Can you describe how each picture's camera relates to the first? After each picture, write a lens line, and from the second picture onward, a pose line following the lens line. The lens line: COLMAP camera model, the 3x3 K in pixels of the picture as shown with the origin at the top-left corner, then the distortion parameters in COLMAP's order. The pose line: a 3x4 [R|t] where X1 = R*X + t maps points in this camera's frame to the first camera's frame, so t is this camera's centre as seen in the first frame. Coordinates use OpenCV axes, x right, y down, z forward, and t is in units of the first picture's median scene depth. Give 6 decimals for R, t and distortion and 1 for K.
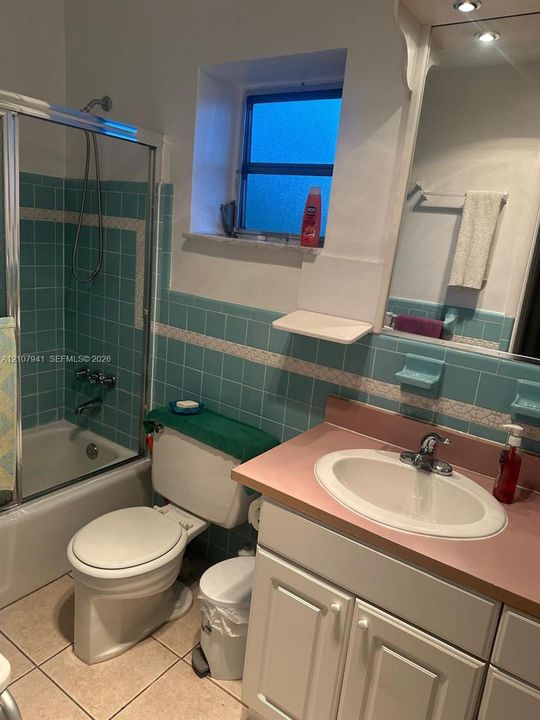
lens RADIAL K [[513.3, 0, 275.0], [0, 513.3, 364.4], [0, 0, 1]] dist [0.119555, -0.136533]
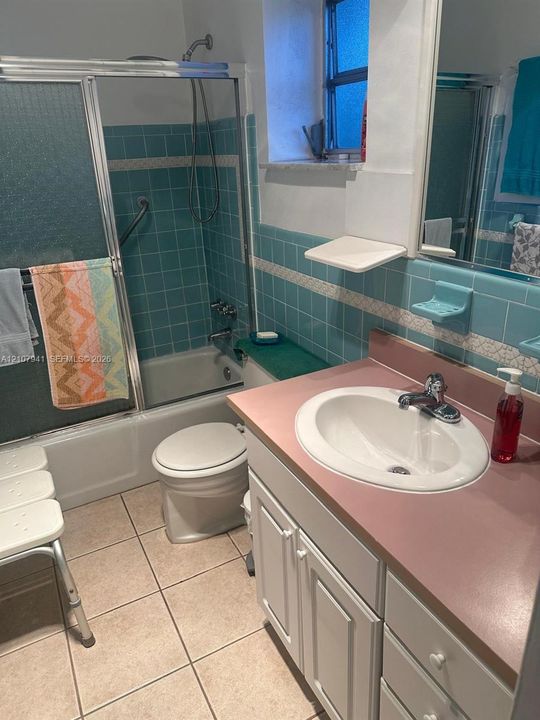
lens RADIAL K [[513.3, 0, 275.0], [0, 513.3, 364.4], [0, 0, 1]] dist [0.119555, -0.136533]
pose [[0.880797, 0.052768, -0.470545, 0.384204], [0.009705, 0.991550, 0.129360, 0.001749], [0.473395, -0.118506, 0.872842, 0.096680]]
